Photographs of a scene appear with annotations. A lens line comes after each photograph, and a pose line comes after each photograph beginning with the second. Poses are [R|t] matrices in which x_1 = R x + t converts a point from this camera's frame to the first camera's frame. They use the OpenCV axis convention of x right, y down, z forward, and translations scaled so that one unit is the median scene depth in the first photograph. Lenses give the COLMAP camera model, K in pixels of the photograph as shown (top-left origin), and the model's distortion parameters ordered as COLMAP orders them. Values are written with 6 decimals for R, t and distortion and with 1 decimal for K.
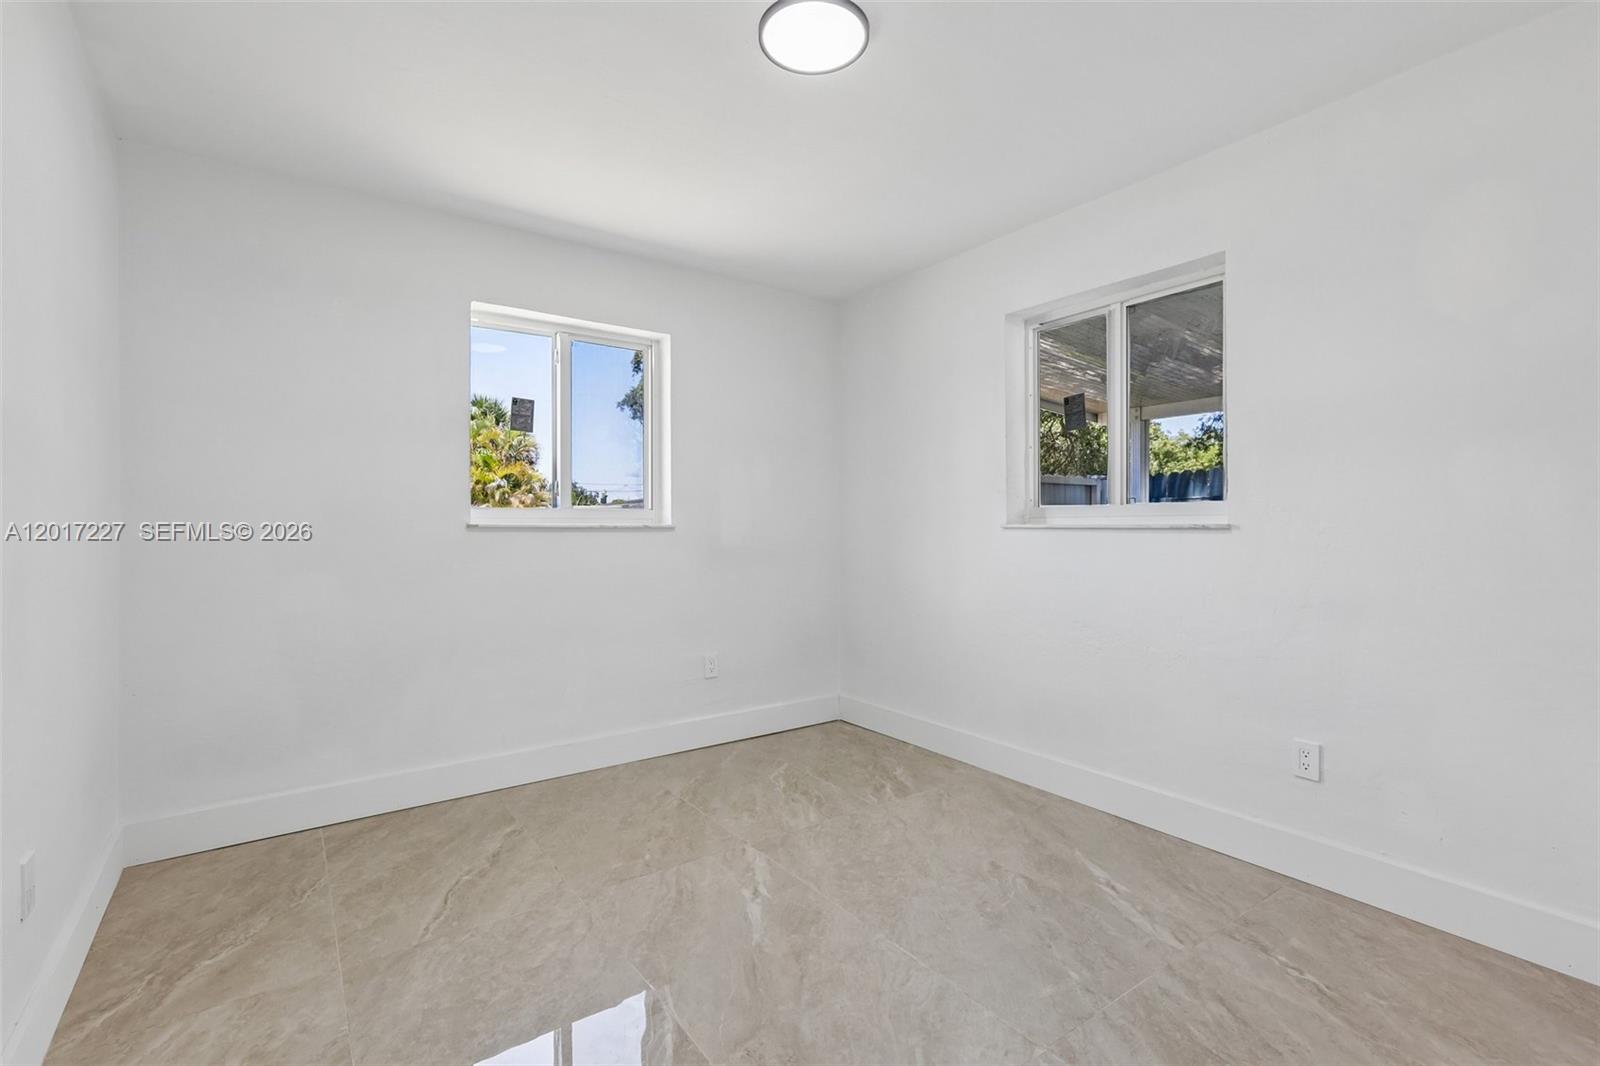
lens RADIAL K [[722.3, 0, 805.9], [0, 722.3, 529.3], [0, 0, 1]] dist [0.001341, 0.002561]
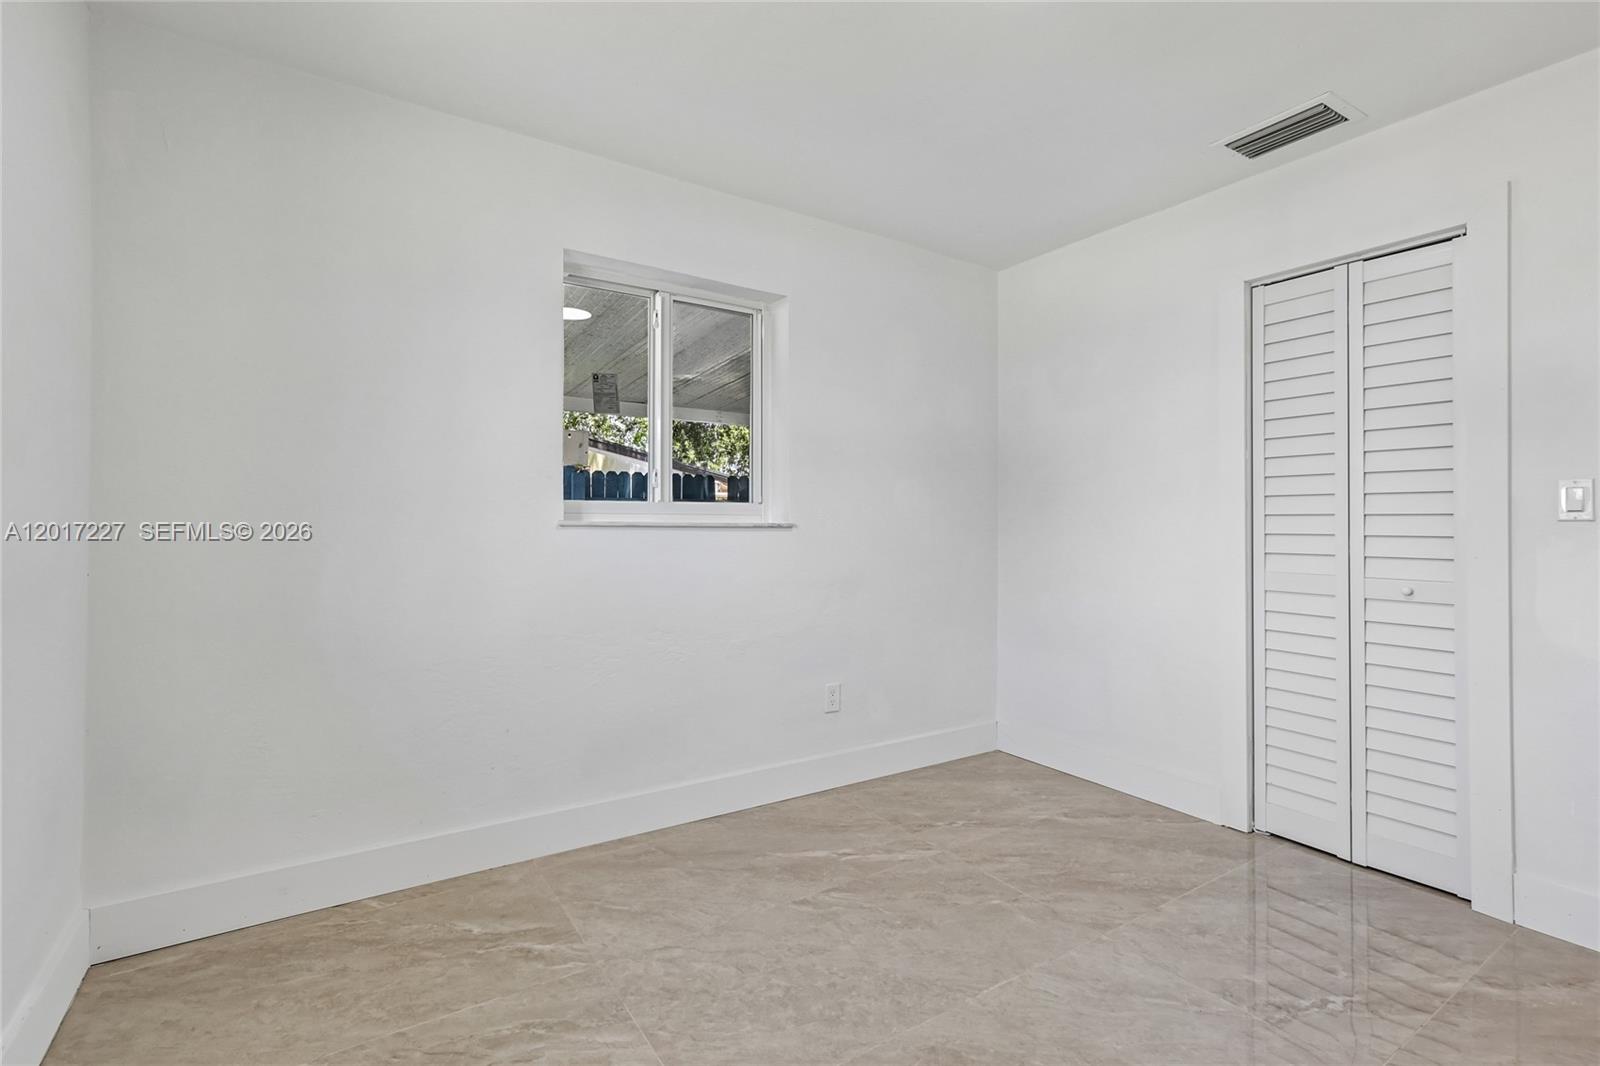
lens RADIAL K [[722.3, 0, 792.7], [0, 722.3, 517.7], [0, 0, 1]] dist [0.001341, 0.002561]
pose [[0.041773, 0.011679, 0.999059, -0.682197], [-0.008922, 0.999896, -0.011316, -0.005191], [-0.999087, -0.008440, 0.041873, 1.032490]]
